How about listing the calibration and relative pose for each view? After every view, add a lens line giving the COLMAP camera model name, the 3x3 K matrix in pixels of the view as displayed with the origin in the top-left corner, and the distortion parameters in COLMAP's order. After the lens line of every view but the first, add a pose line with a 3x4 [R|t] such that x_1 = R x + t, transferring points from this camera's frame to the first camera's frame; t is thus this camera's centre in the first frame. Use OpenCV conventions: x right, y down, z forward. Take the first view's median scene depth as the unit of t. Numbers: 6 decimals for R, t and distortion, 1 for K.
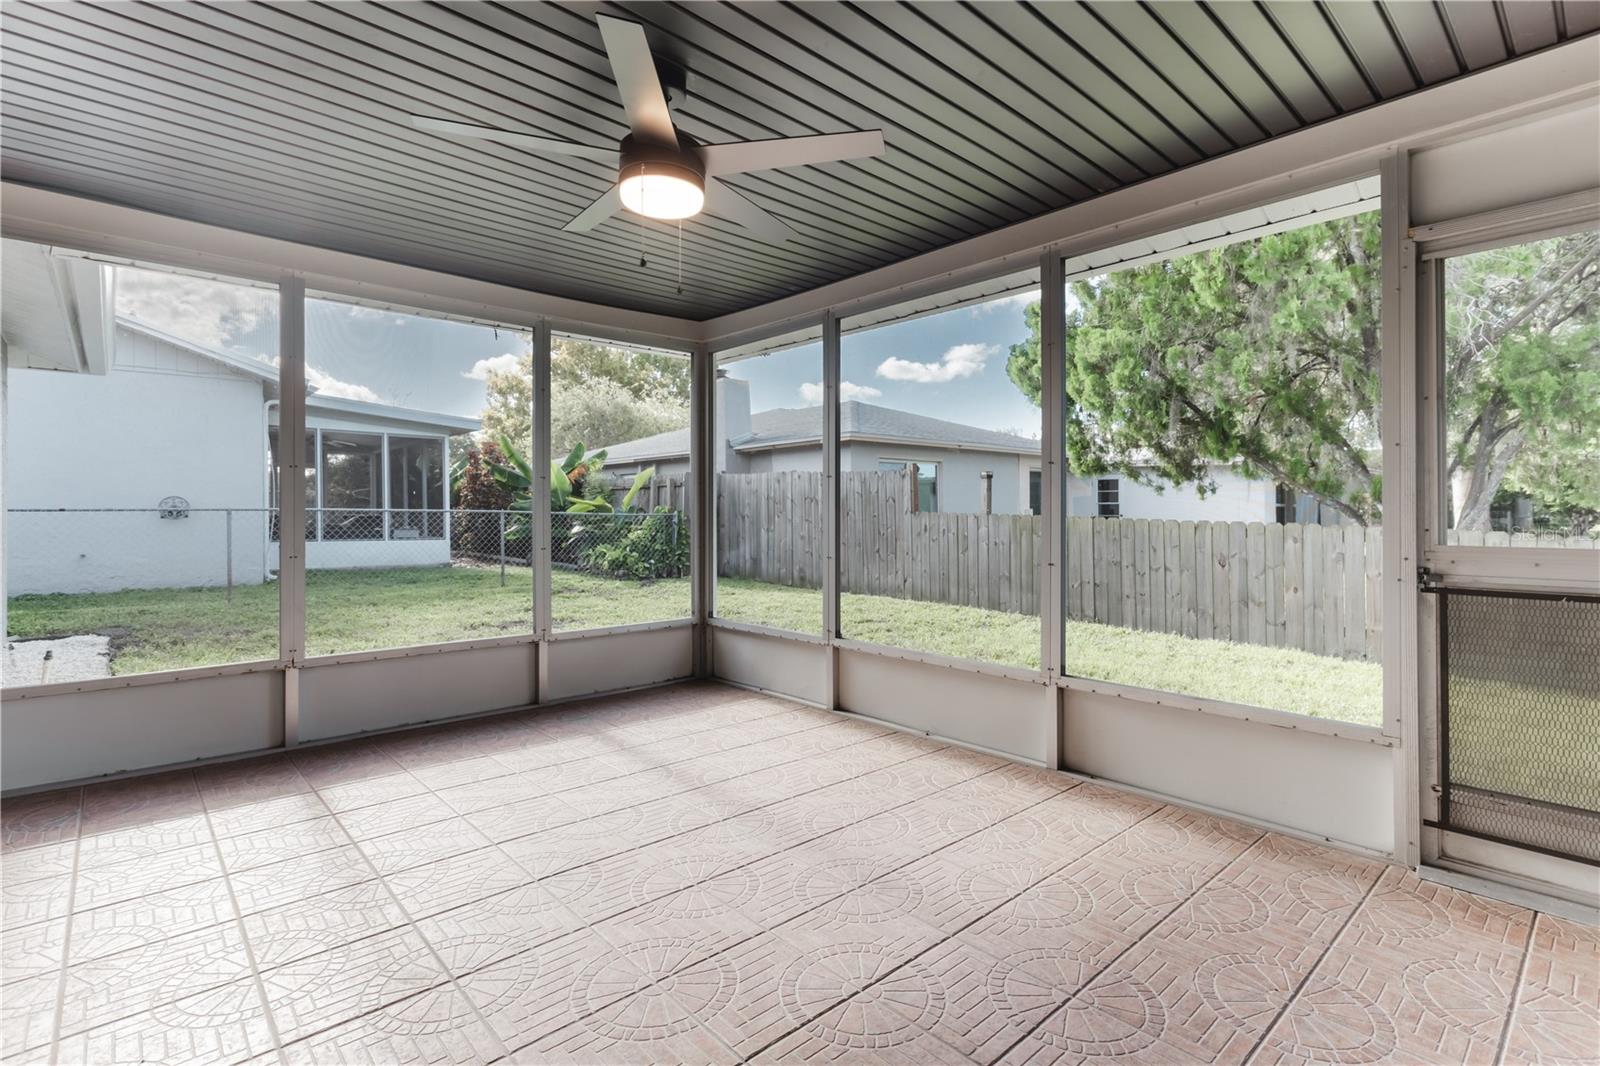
lens RADIAL K [[726.9, 0, 800.0], [0, 726.9, 533.0], [0, 0, 1]] dist [0.001595, -0.001258]
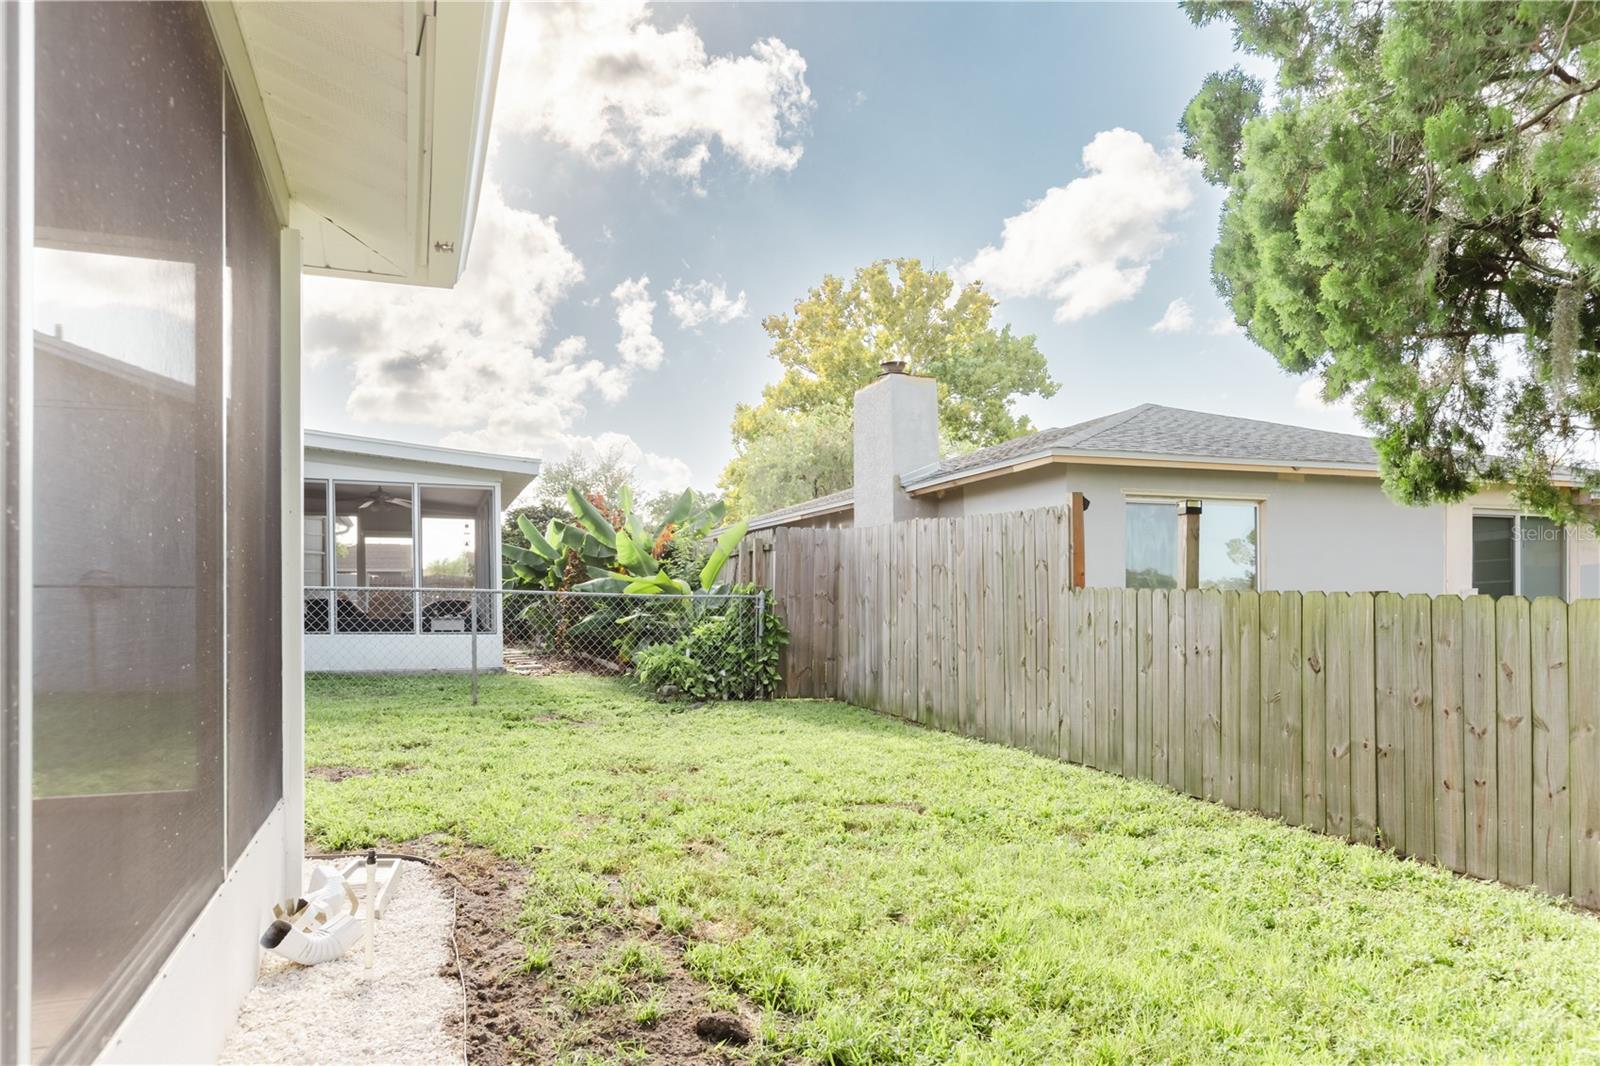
lens RADIAL K [[1071.4, 0, 801.6], [0, 1071.4, 643.4], [0, 0, 1]] dist [0.001333, 0.000517]
pose [[0.934968, 0.017295, -0.354311, 0.242501], [-0.014343, 0.999837, 0.010956, 0.004374], [0.354442, -0.005162, 0.935064, 0.229143]]
